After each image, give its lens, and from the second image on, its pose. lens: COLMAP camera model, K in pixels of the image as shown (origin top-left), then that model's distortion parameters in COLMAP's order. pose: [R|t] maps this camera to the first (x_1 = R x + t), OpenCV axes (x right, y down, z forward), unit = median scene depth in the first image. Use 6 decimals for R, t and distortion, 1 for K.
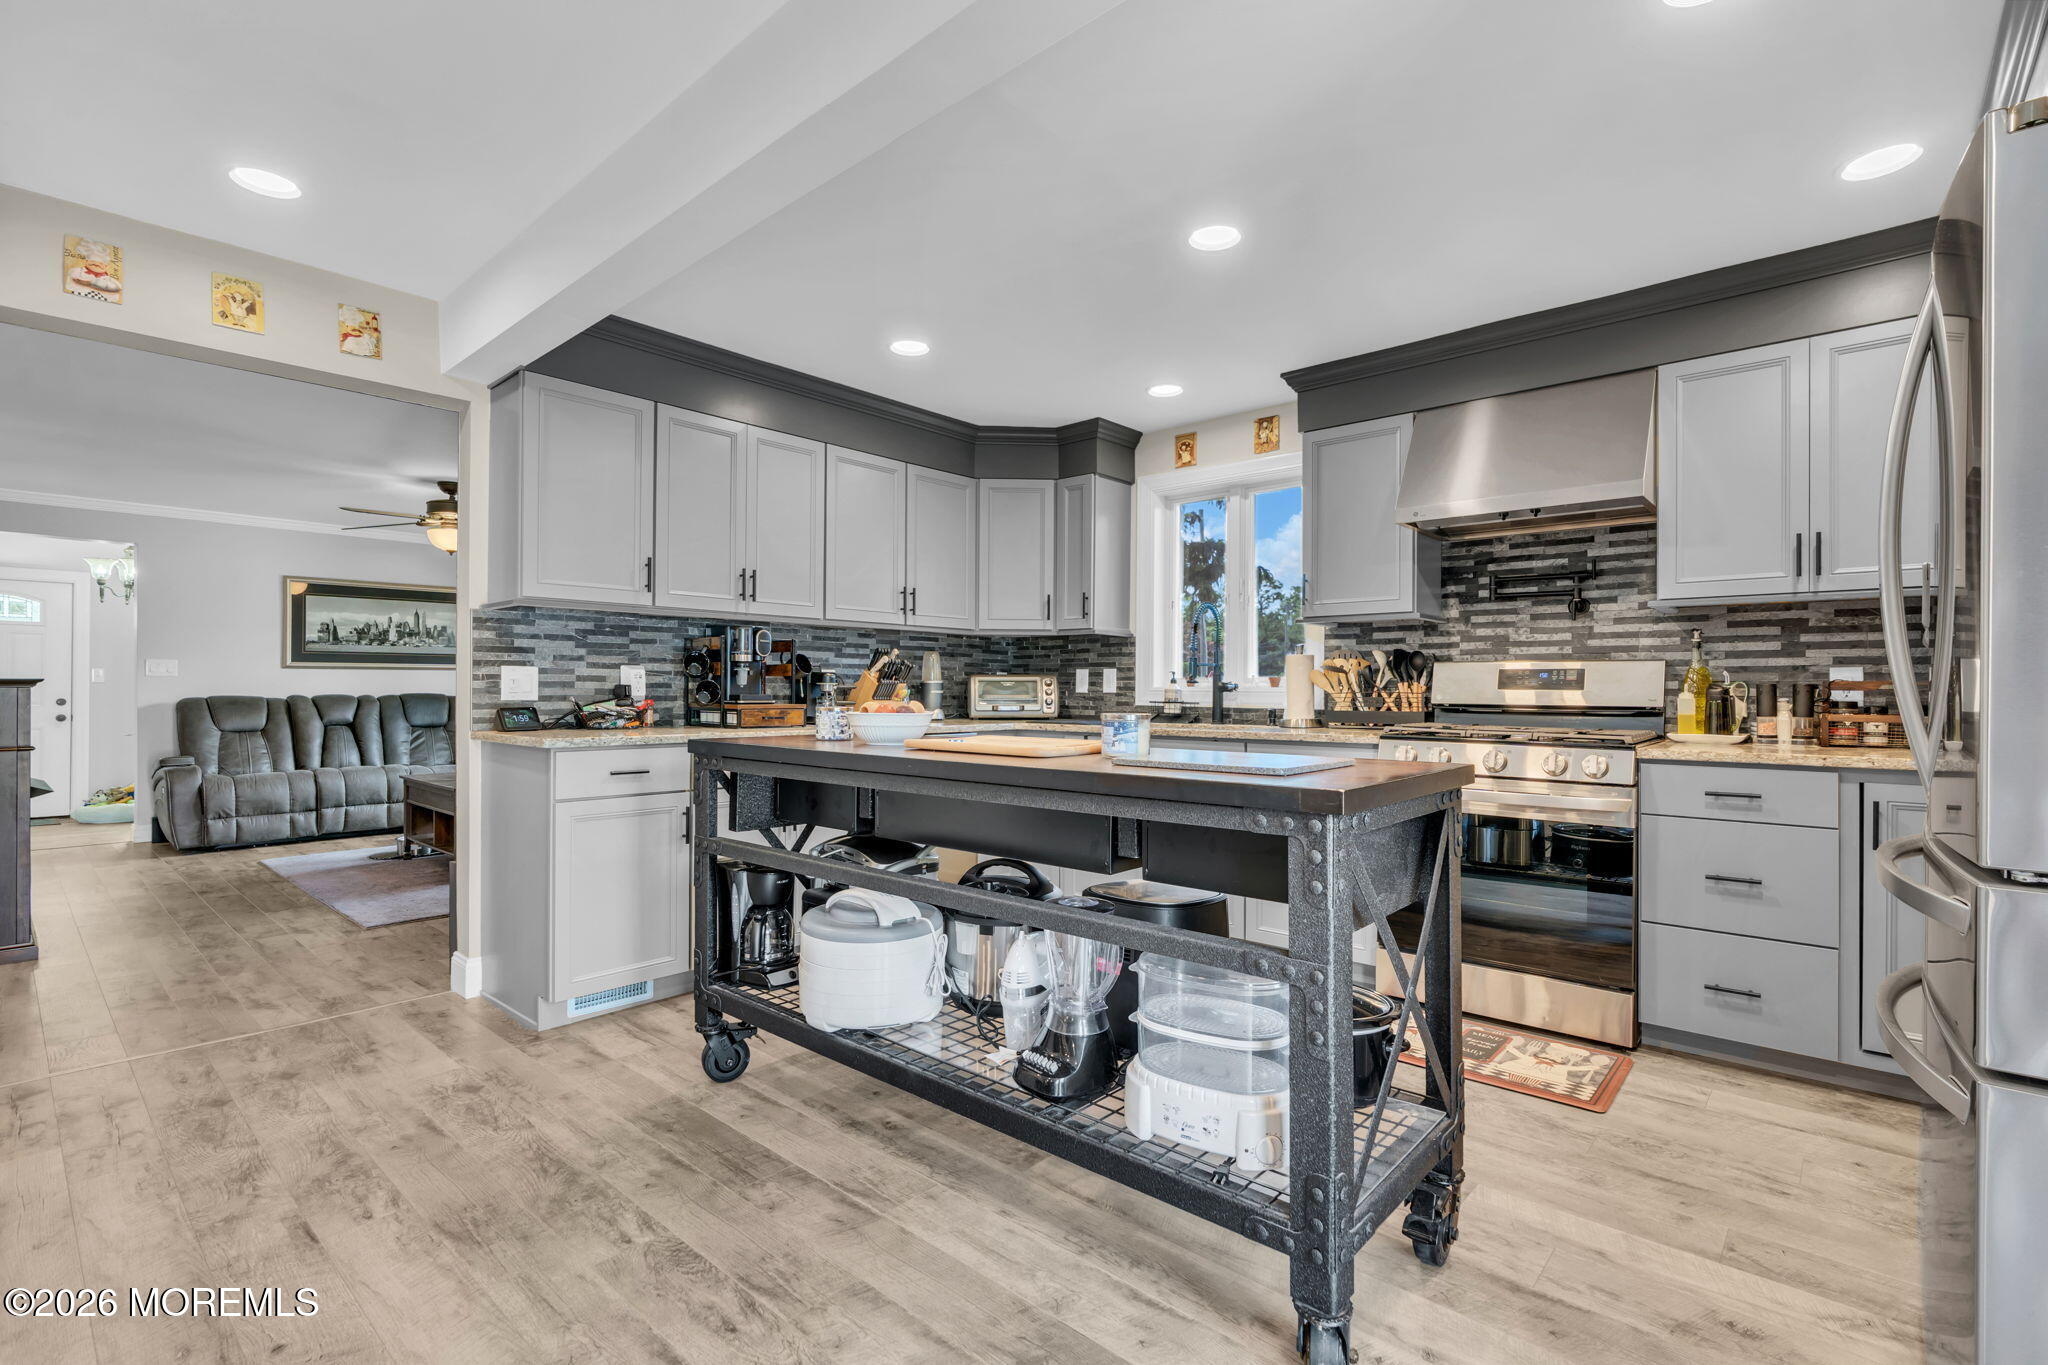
lens RADIAL K [[936.5, 0, 1006.2], [0, 936.5, 684.8], [0, 0, 1]] dist [-0.007631, 0.004563]
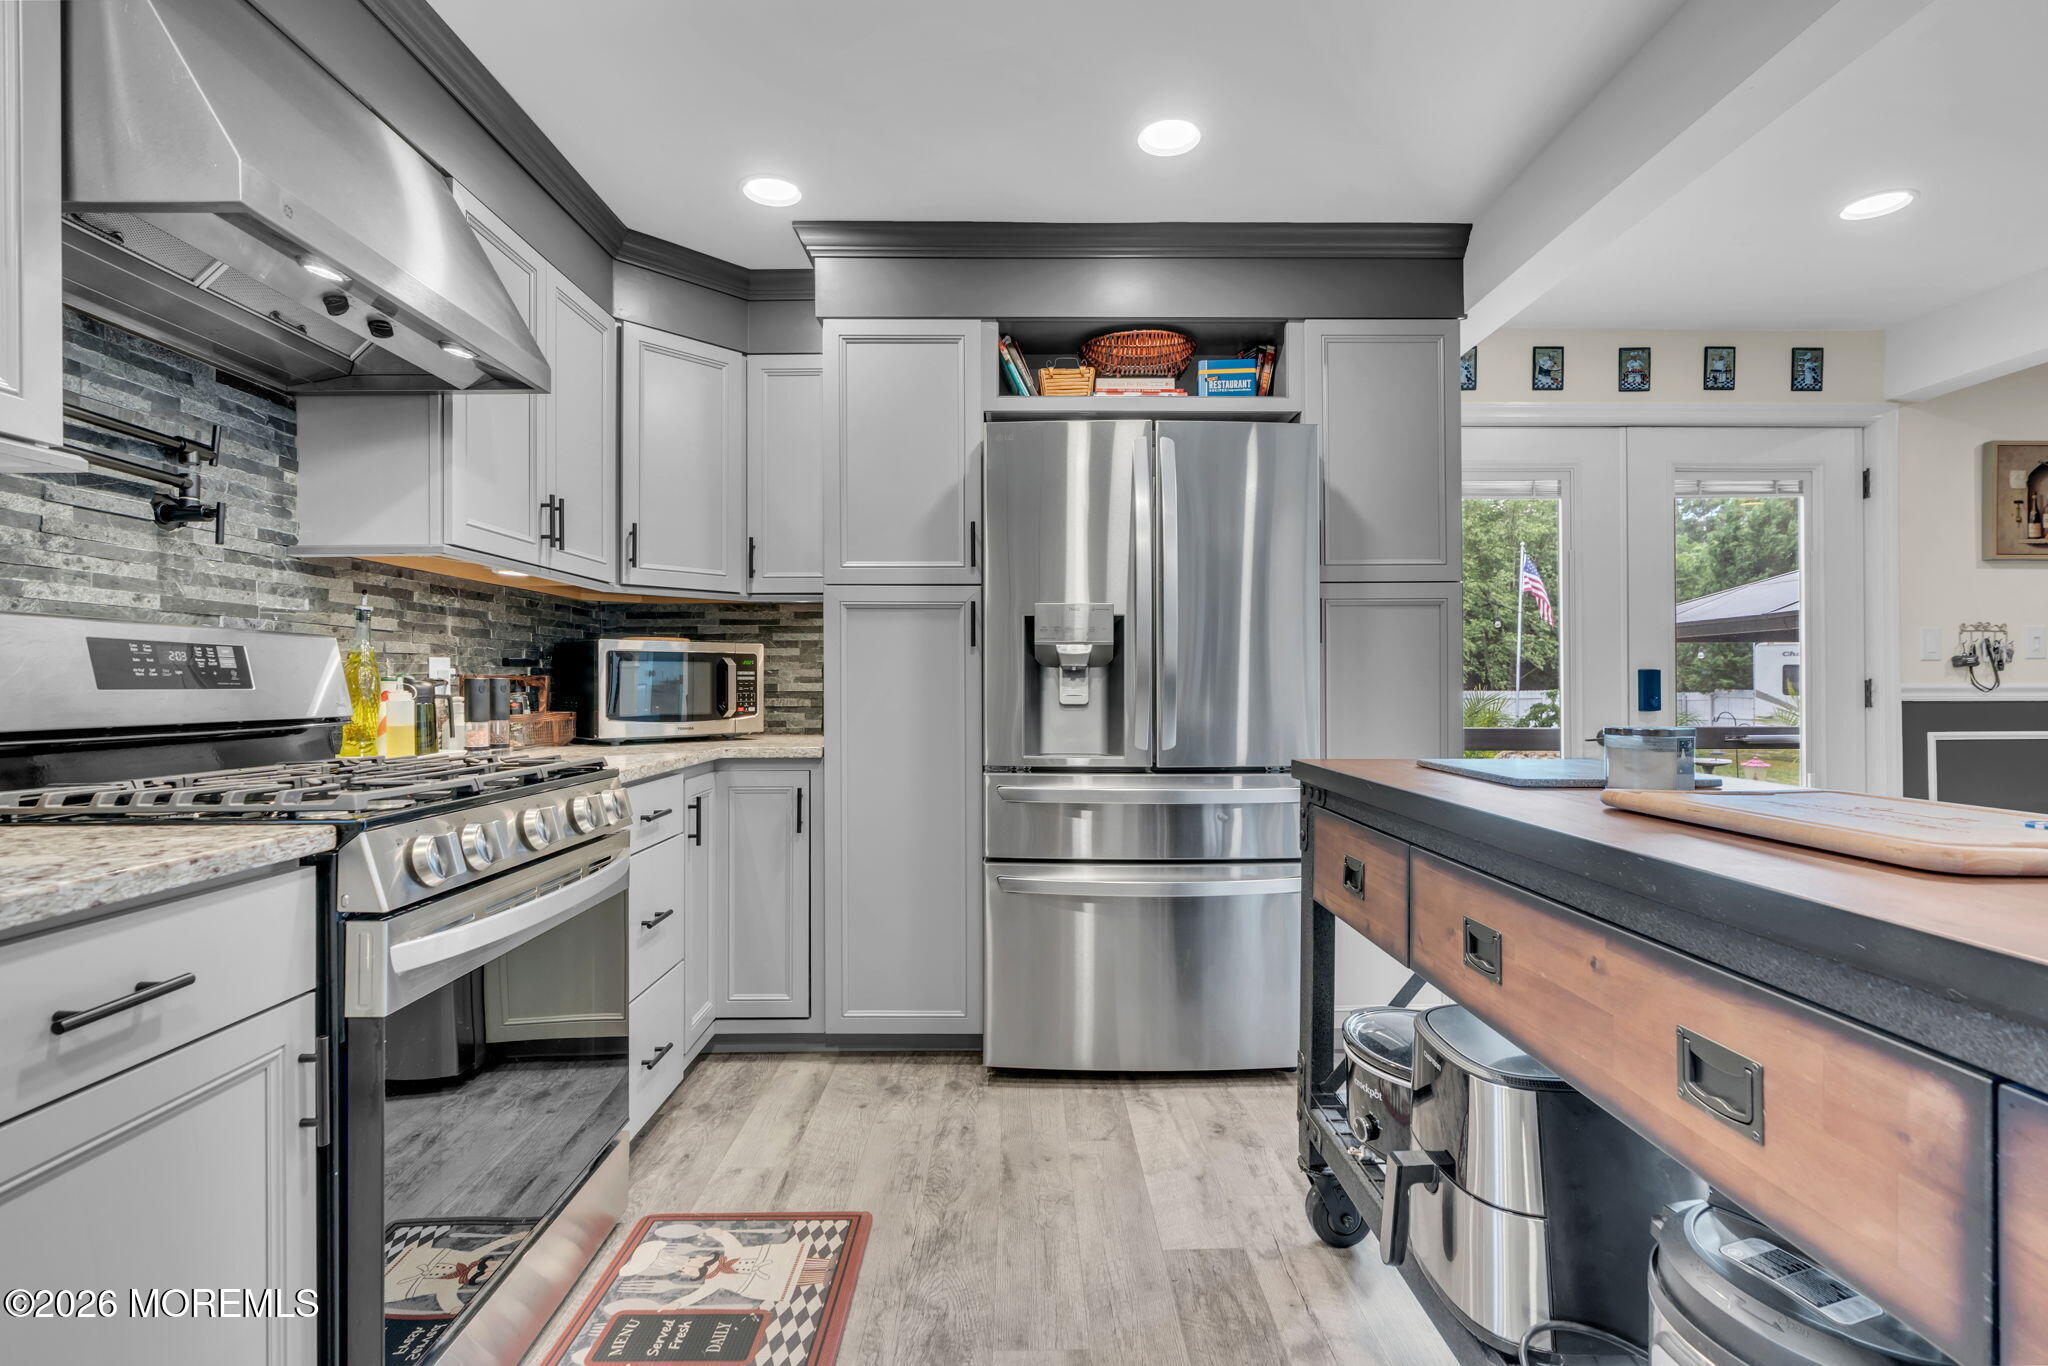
lens RADIAL K [[936.5, 0, 1006.1], [0, 936.5, 689.4], [0, 0, 1]] dist [-0.007631, 0.004563]
pose [[-0.674306, -0.005906, 0.738428, -0.014128], [-0.000698, 0.999973, 0.007361, 0.001437], [-0.738452, 0.004448, -0.674292, 0.707376]]
